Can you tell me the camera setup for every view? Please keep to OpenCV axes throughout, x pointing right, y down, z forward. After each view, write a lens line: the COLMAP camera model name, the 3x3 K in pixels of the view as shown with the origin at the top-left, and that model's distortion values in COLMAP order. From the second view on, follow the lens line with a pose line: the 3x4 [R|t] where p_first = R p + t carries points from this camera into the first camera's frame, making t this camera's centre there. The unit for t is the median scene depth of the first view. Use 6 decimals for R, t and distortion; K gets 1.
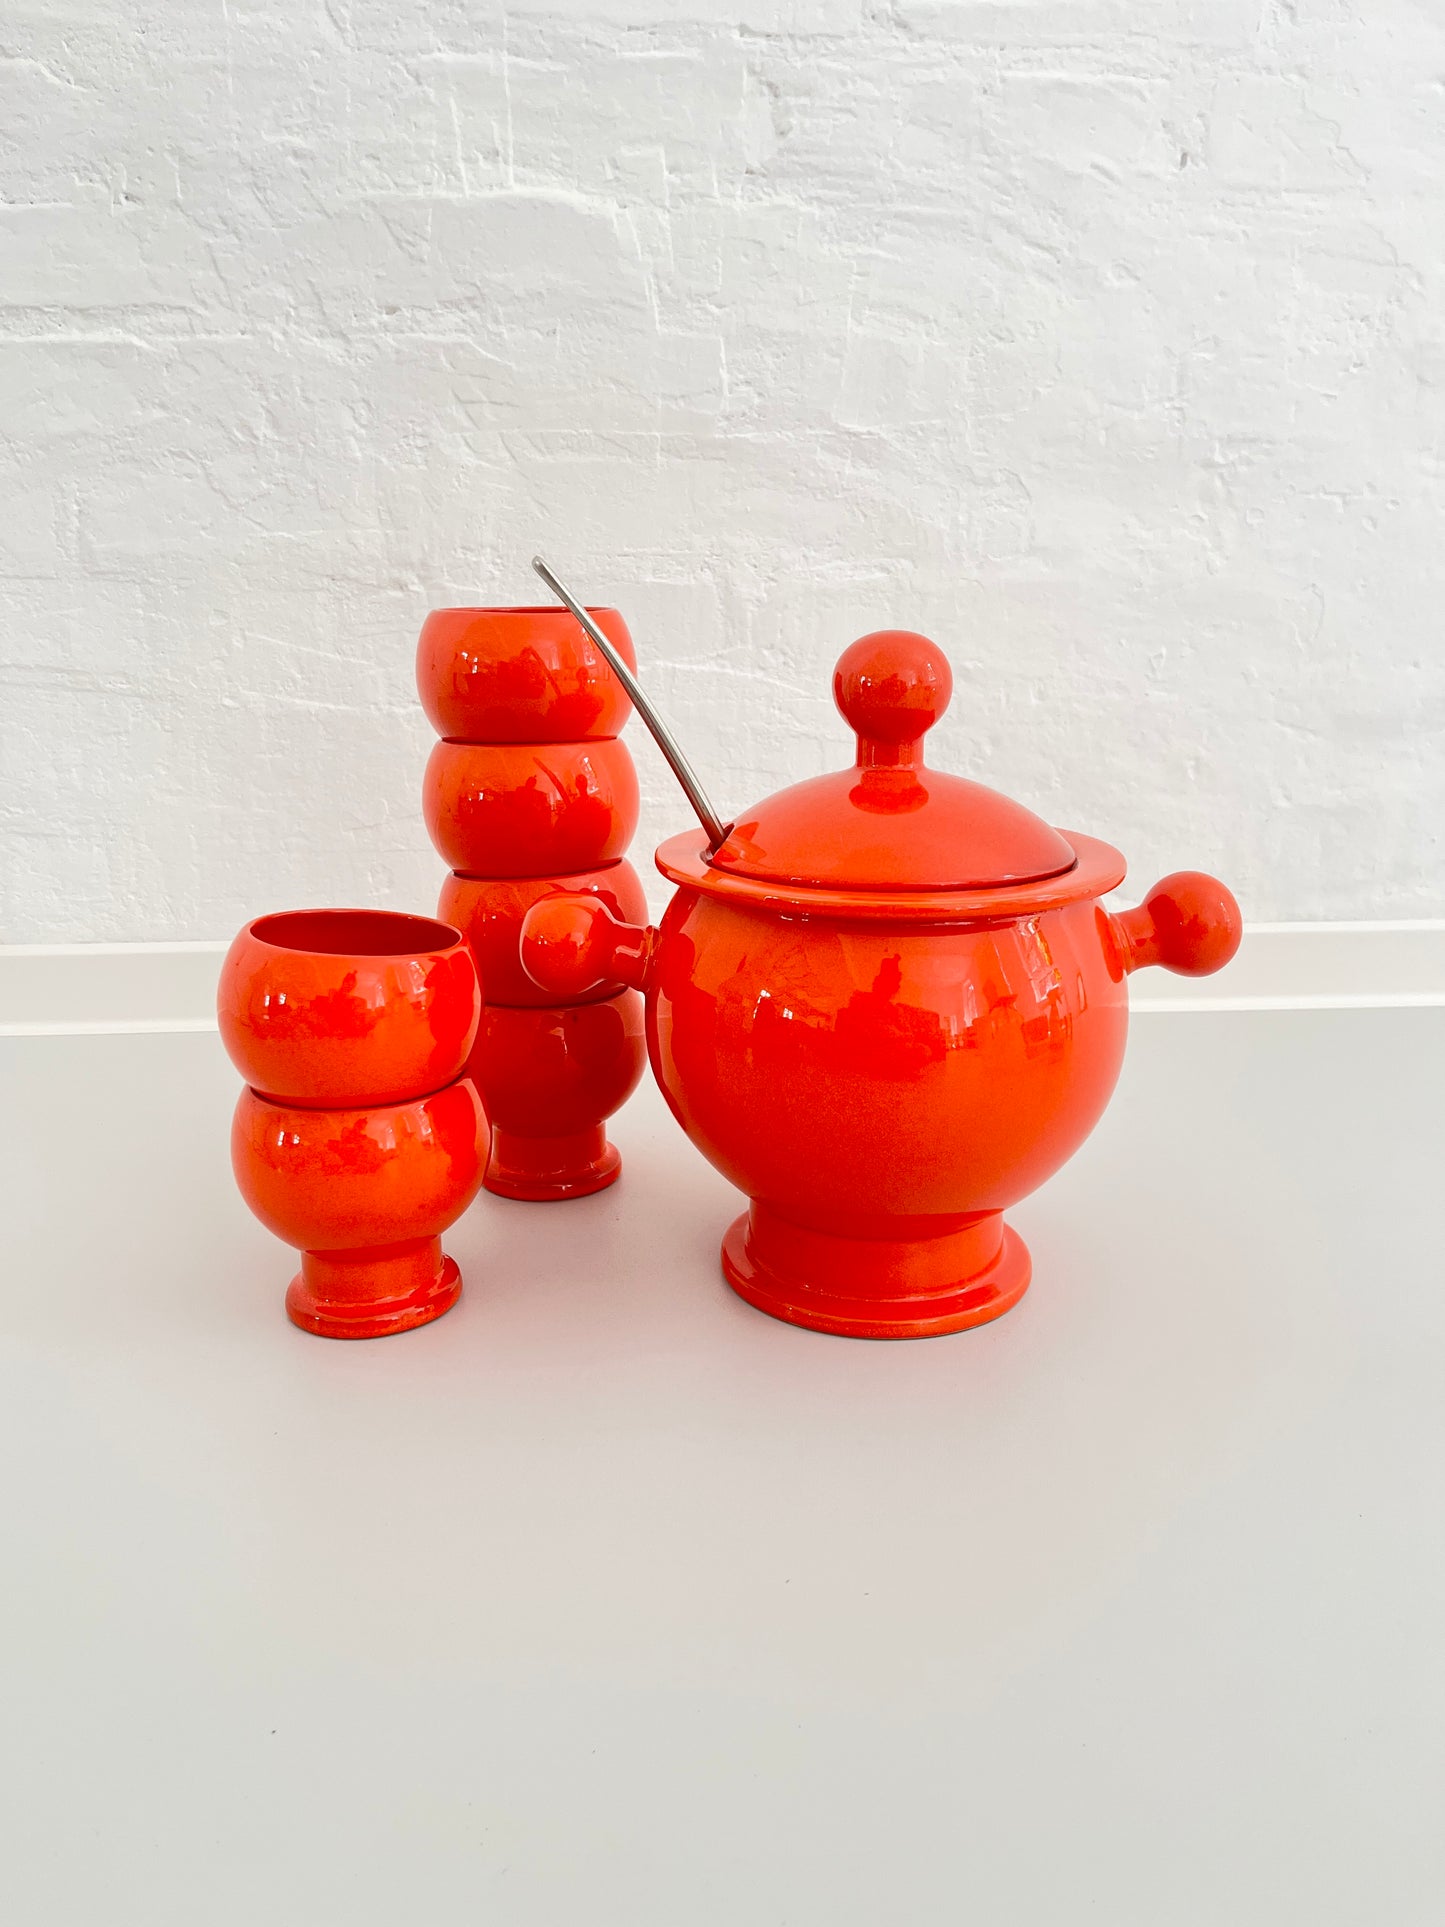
lens RADIAL K [[1459.7, 0, 724.4], [0, 1459.7, 967.9], [0, 0, 1]] dist [0.036266, -0.050746]
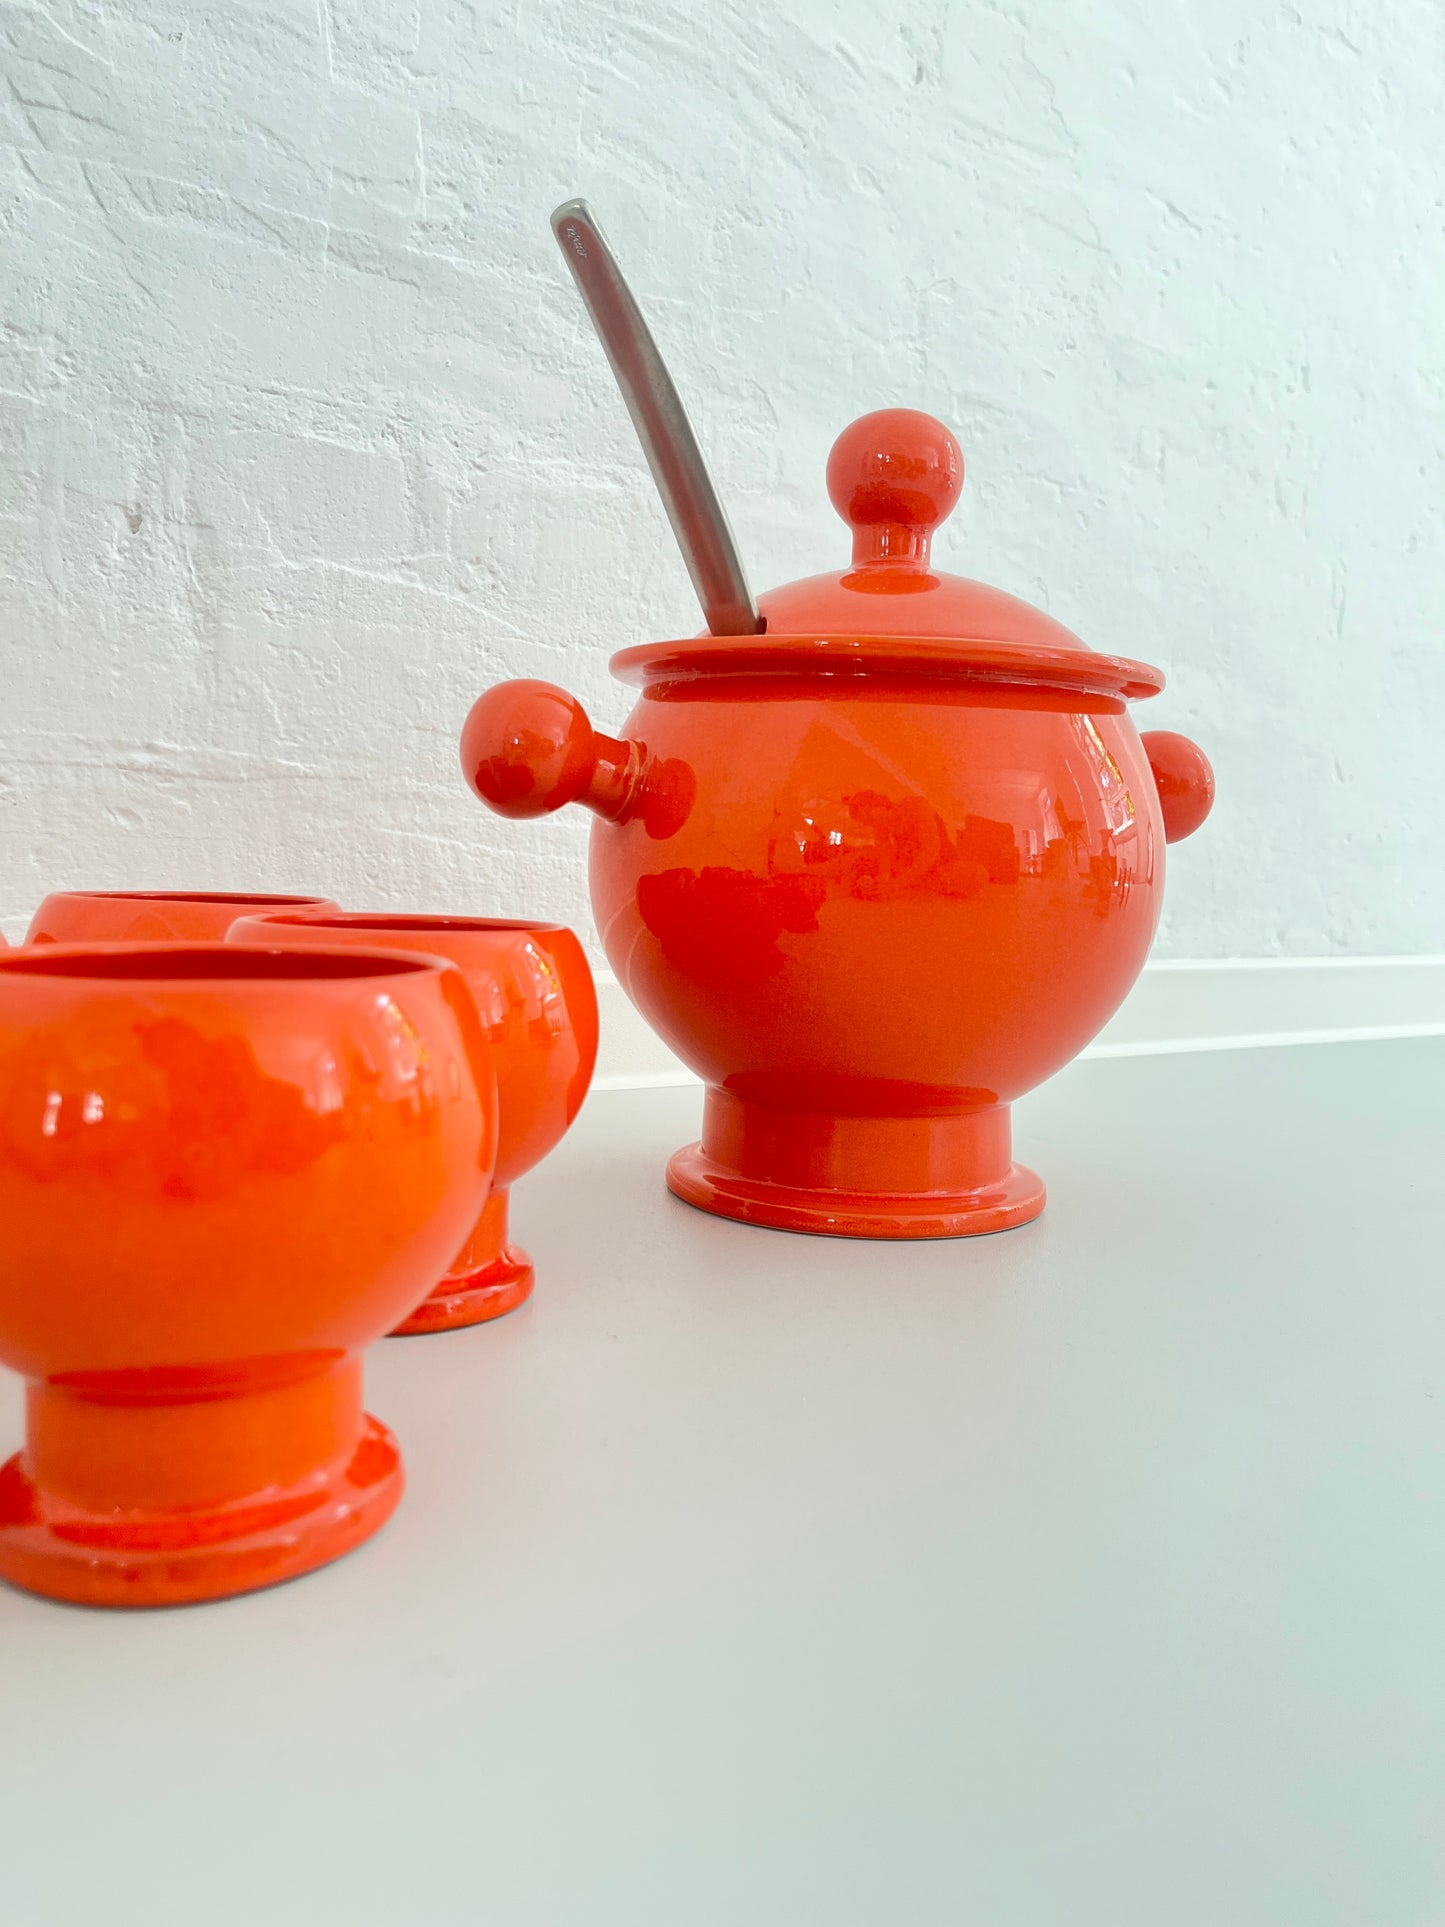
lens RADIAL K [[1459.7, 0, 707.4], [0, 1459.7, 973.1], [0, 0, 1]] dist [0.036266, -0.050746]
pose [[0.873873, -0.009908, 0.486054, -0.225759], [0.091384, 0.985318, -0.144213, 0.092494], [-0.477489, 0.170441, 0.861948, 0.387510]]
